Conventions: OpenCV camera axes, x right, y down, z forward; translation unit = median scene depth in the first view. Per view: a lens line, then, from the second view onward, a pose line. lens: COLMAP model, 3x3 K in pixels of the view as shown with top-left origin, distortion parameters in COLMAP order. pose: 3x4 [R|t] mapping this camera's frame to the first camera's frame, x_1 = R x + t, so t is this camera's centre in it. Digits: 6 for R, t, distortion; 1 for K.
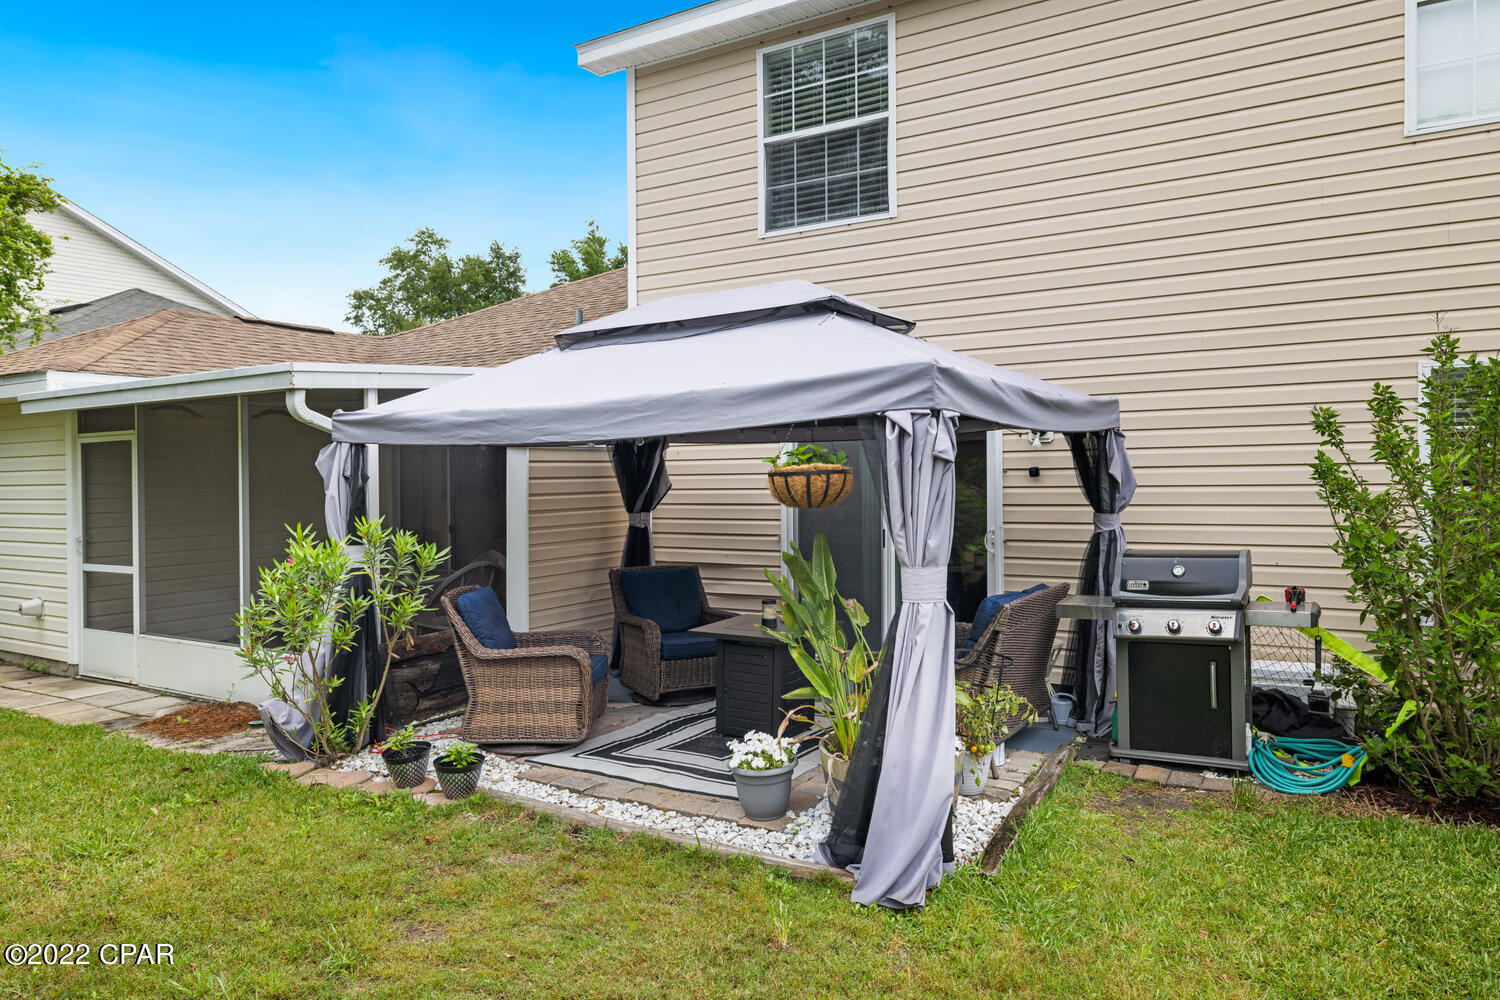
lens RADIAL K [[1028.7, 0, 755.7], [0, 1028.7, 457.4], [0, 0, 1]] dist [-0.003019, 0.001967]
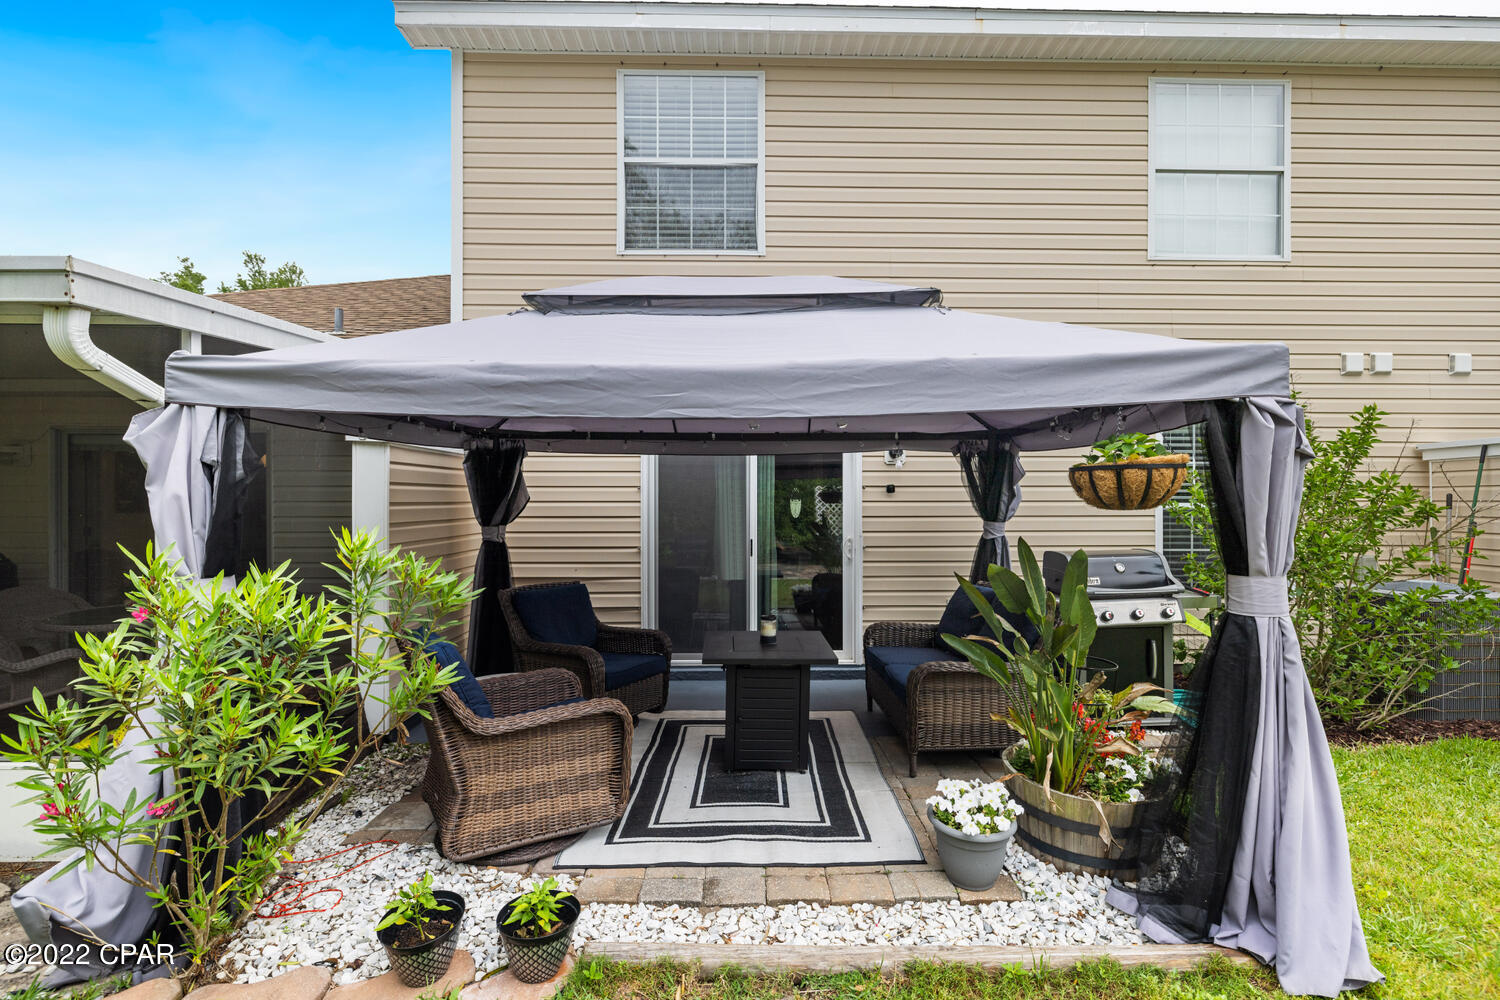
lens RADIAL K [[693.1, 0, 764.4], [0, 693.1, 496.9], [0, 0, 1]] dist [-0.002626, -0.001993]
pose [[0.833472, 0.017650, 0.552280, -0.329917], [-0.021360, 0.999772, 0.000285, 0.029598], [-0.552149, -0.012034, 0.833658, 0.461585]]
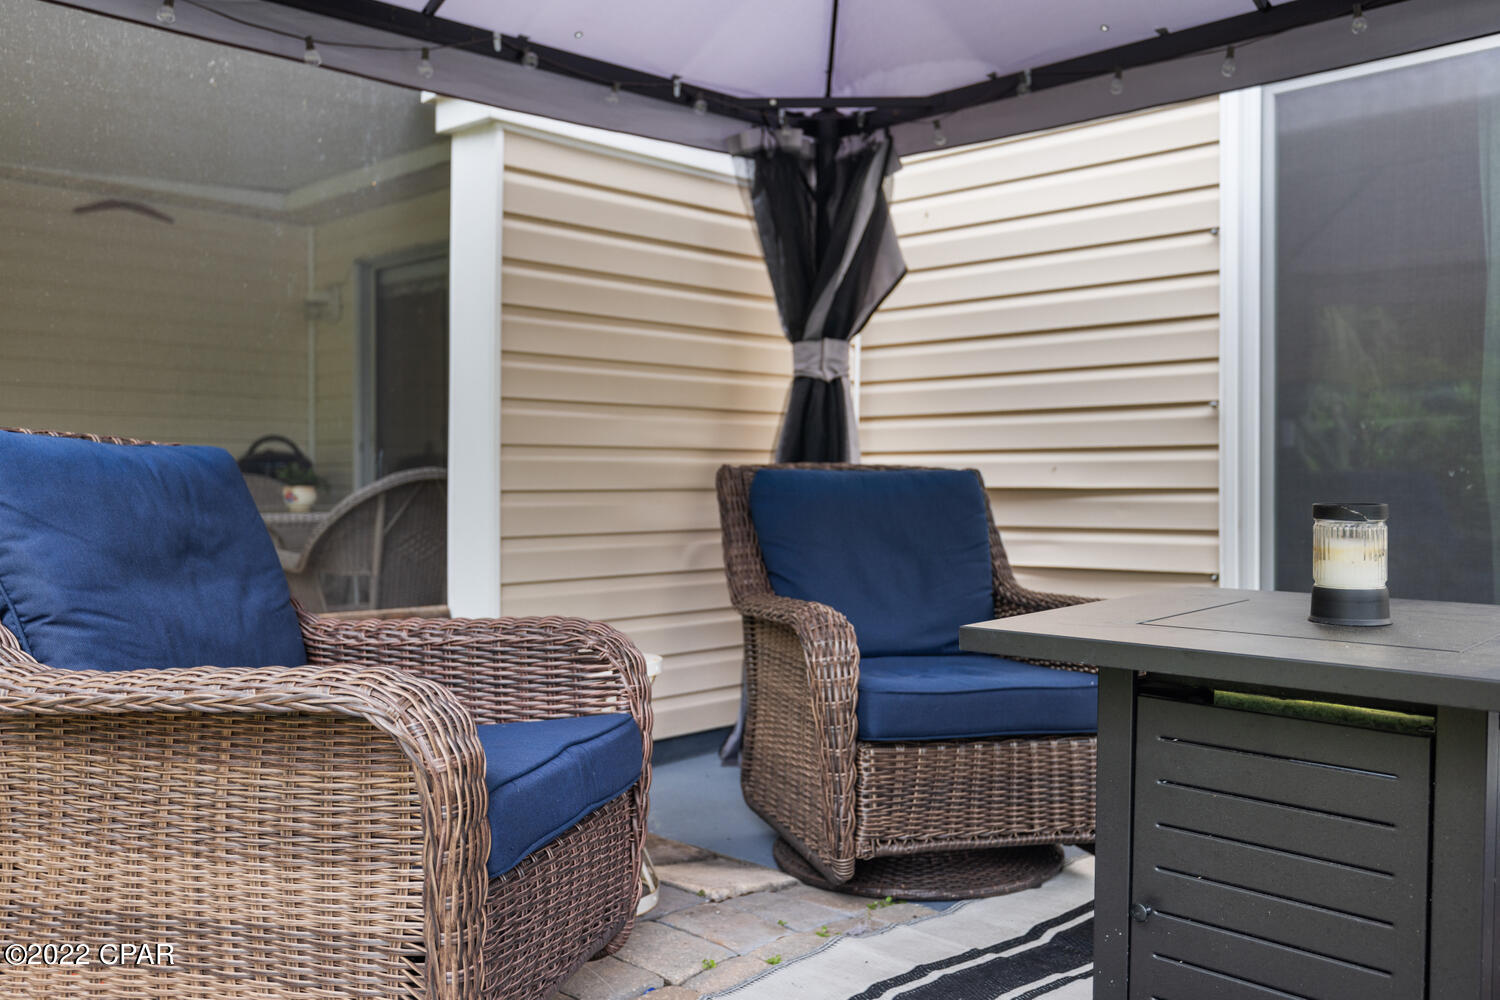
lens RADIAL K [[1309.1, 0, 743.5], [0, 1309.1, 501.0], [0, 0, 1]] dist [-0.063770, -0.000439]
pose [[0.977462, 0.012291, -0.210753, -0.051306], [-0.006277, 0.999554, 0.029185, 0.127252], [0.211018, -0.027204, 0.977103, 0.684435]]
